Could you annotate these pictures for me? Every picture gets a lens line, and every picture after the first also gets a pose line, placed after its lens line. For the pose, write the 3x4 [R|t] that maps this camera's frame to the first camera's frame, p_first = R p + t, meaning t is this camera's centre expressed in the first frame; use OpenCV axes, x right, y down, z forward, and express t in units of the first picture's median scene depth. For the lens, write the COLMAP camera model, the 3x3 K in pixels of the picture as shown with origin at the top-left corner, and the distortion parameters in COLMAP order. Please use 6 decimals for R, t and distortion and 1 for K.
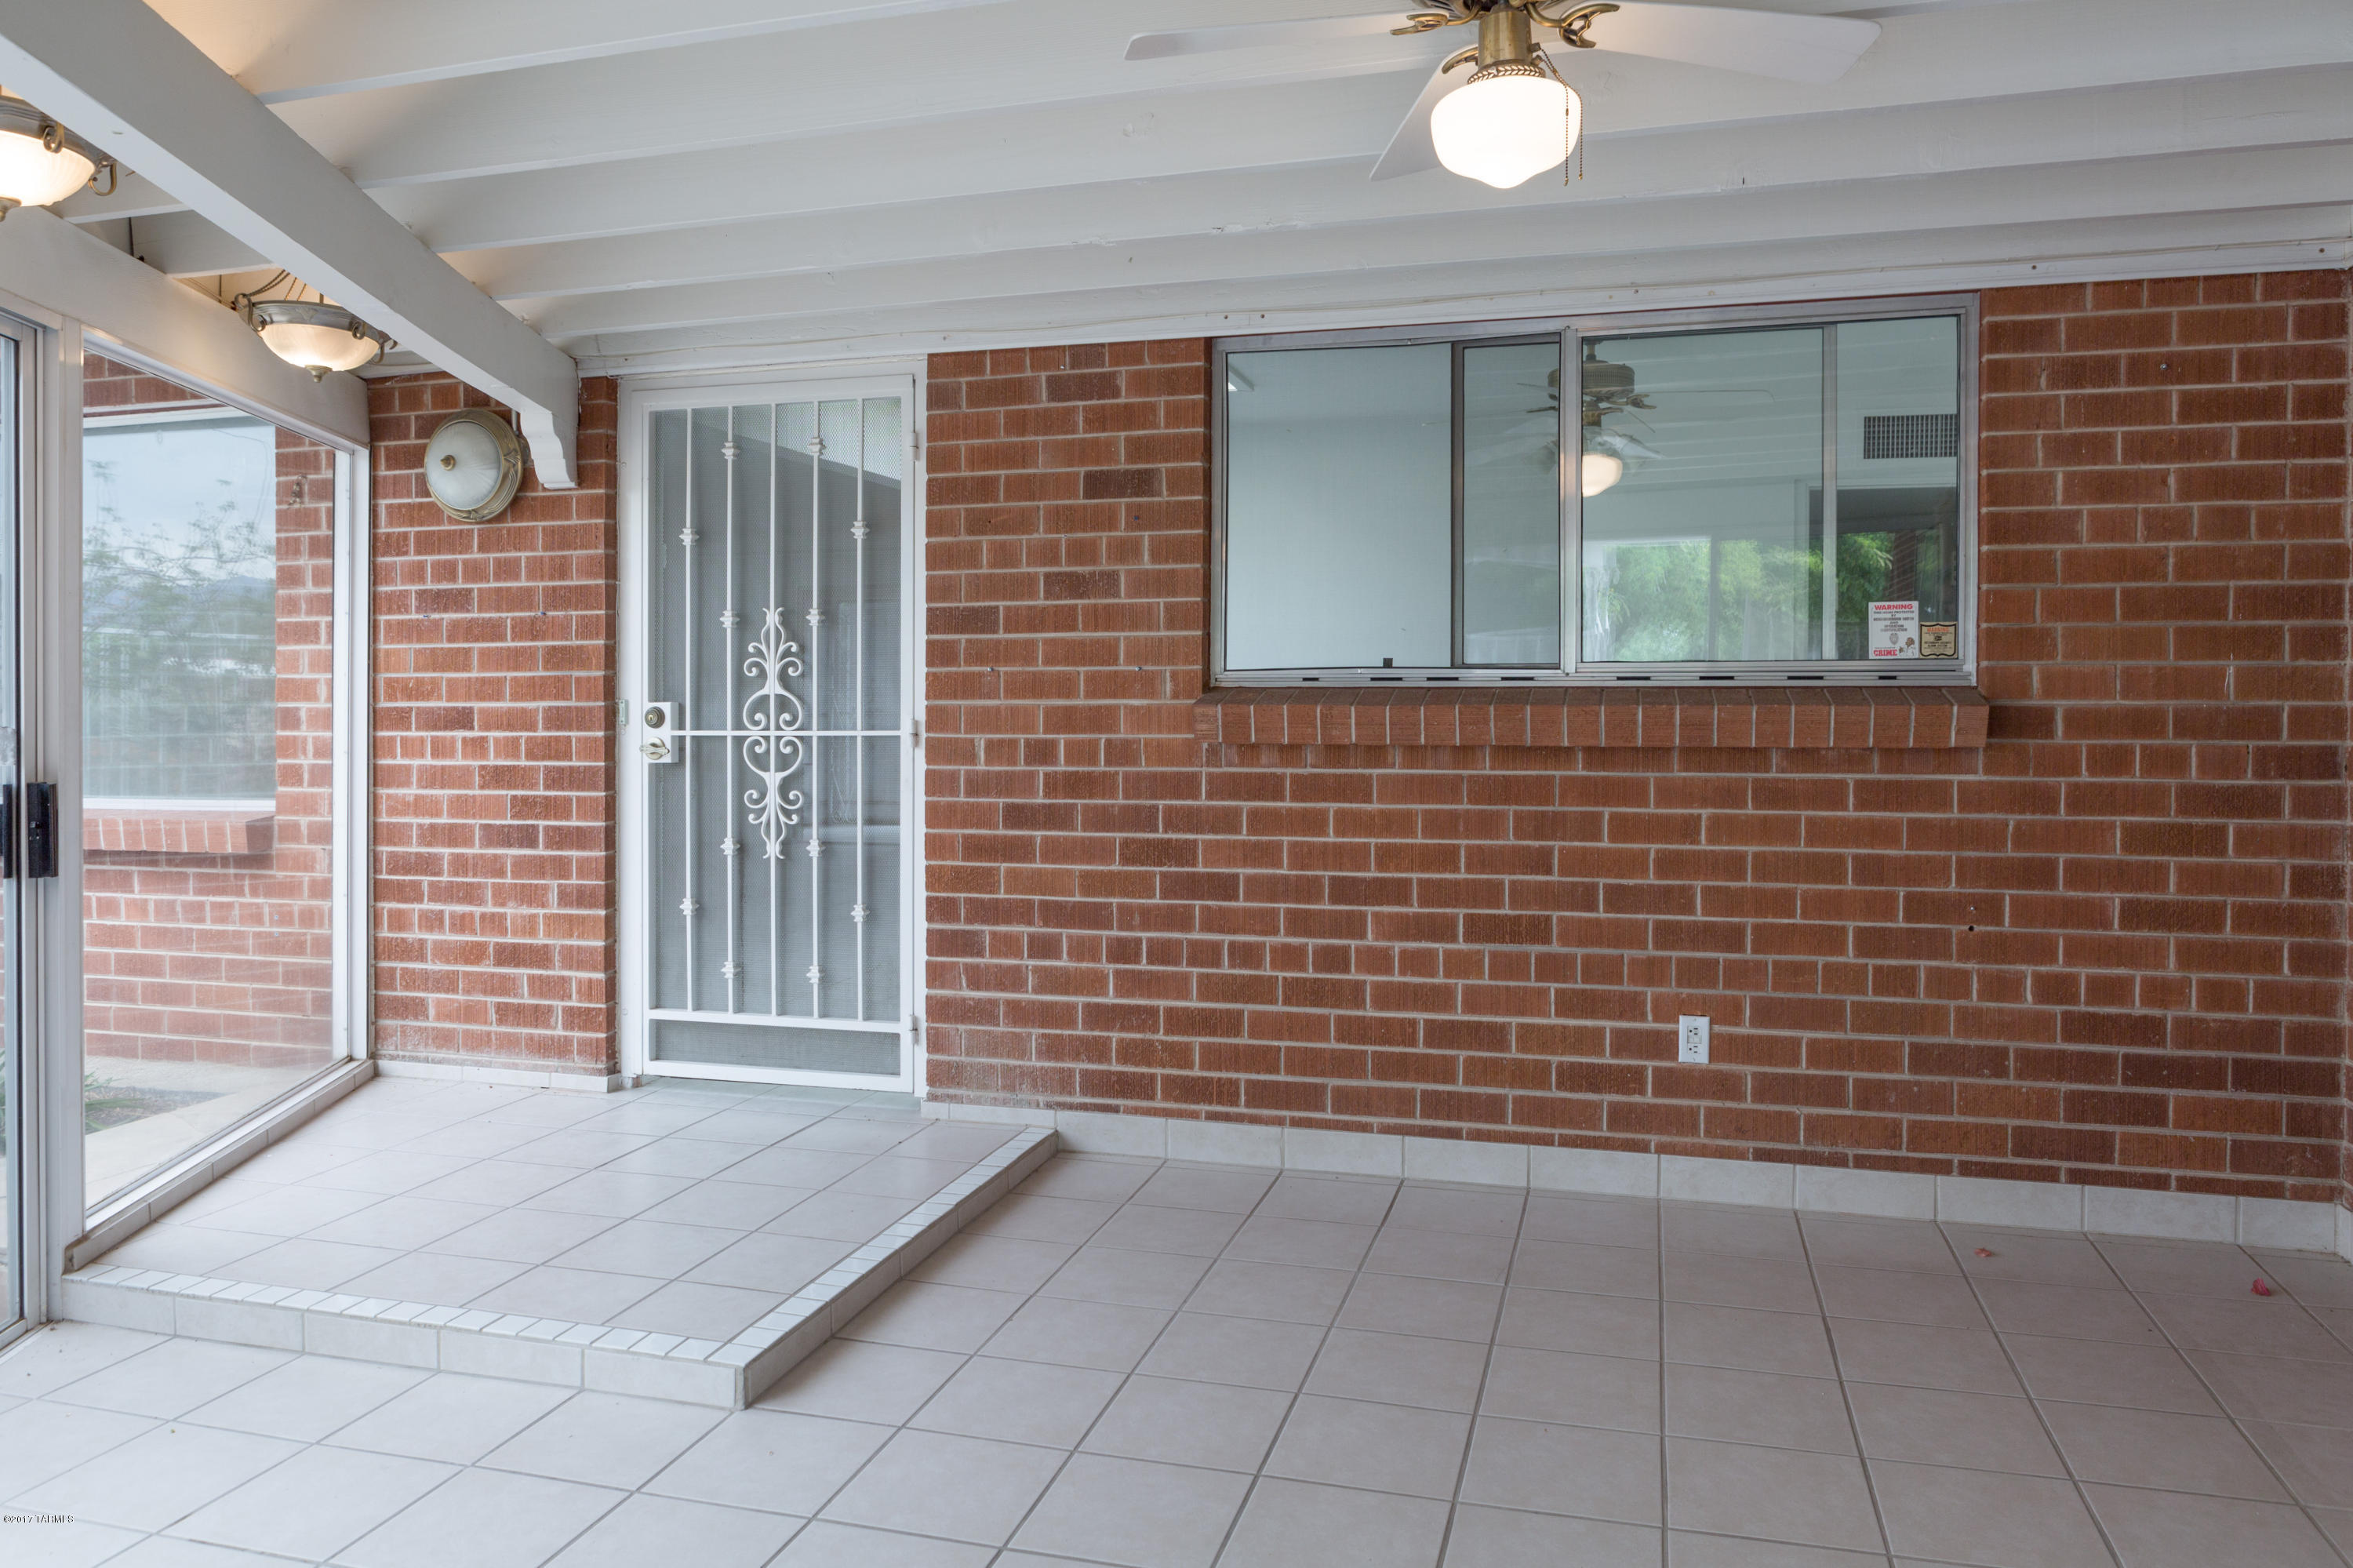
lens RADIAL K [[1658.9, 0, 1165.4], [0, 1658.9, 776.6], [0, 0, 1]] dist [-0.076653, 0.000800]
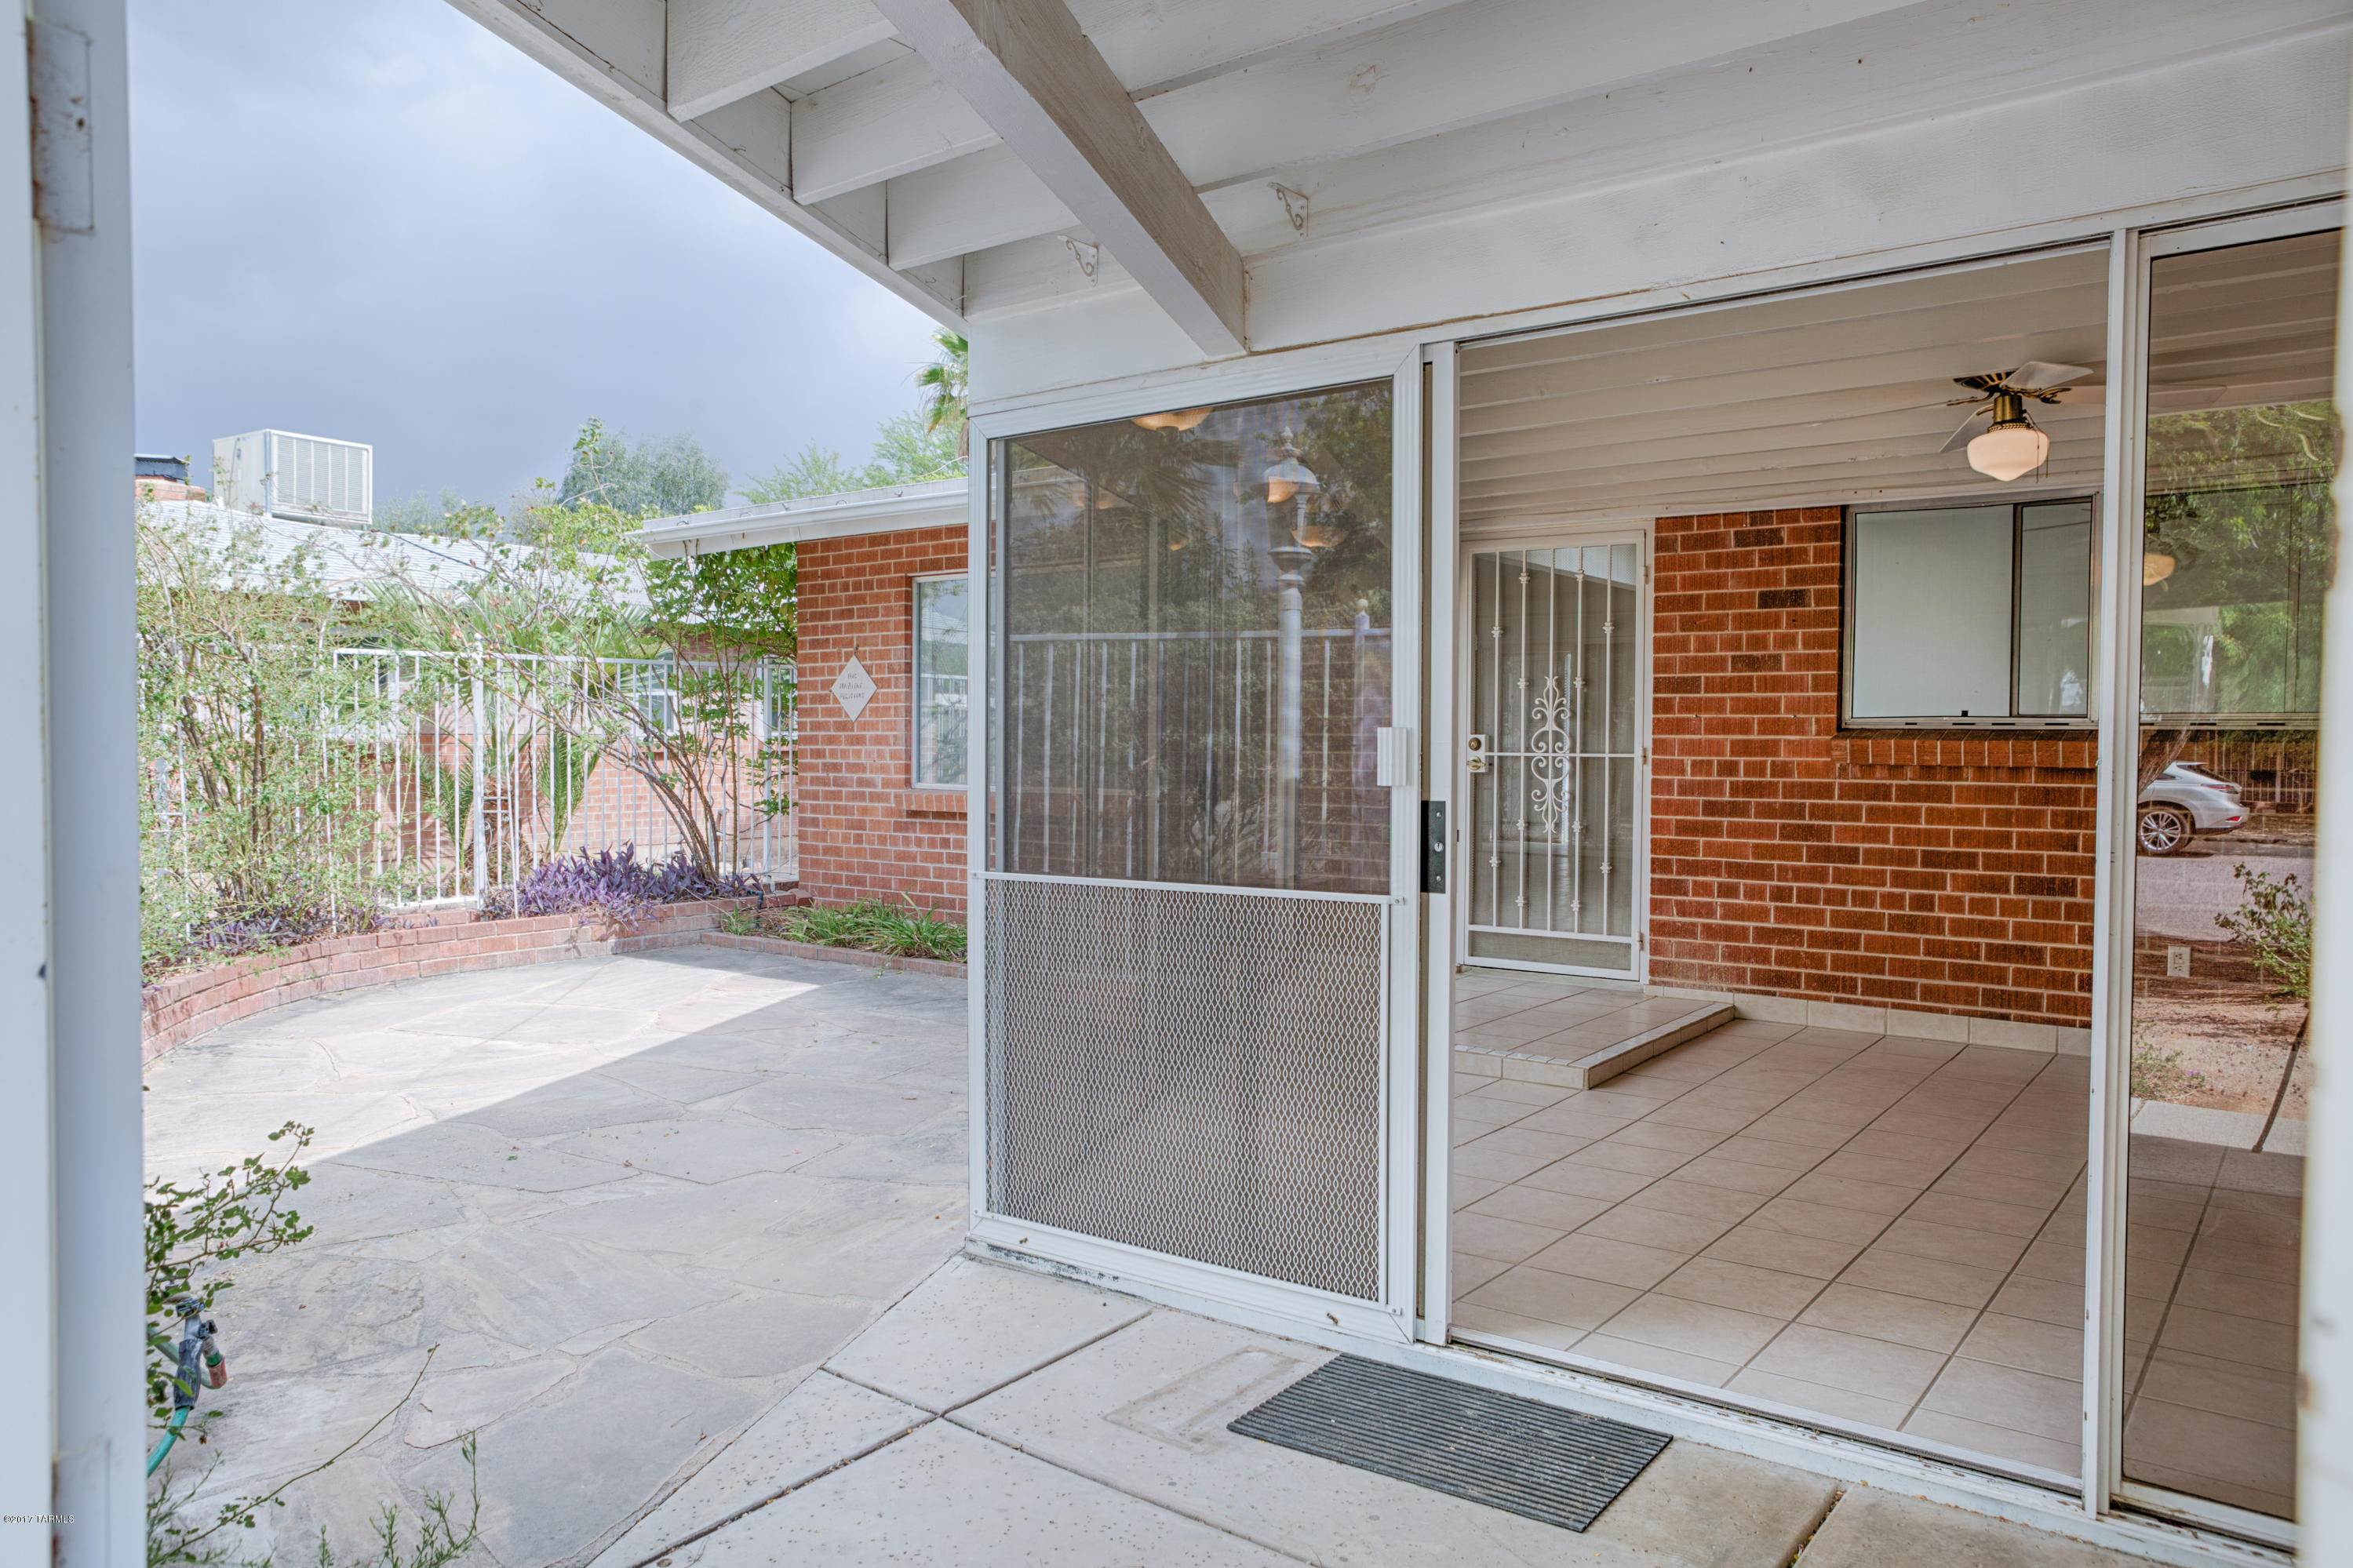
lens RADIAL K [[1627.0, 0, 1185.3], [0, 1627.0, 775.3], [0, 0, 1]] dist [-0.050530, 0.033086]
pose [[0.937559, 0.015307, -0.347490, -0.023556], [-0.022400, 0.999615, -0.016403, 0.029436], [0.347105, 0.023162, 0.937540, -0.642003]]
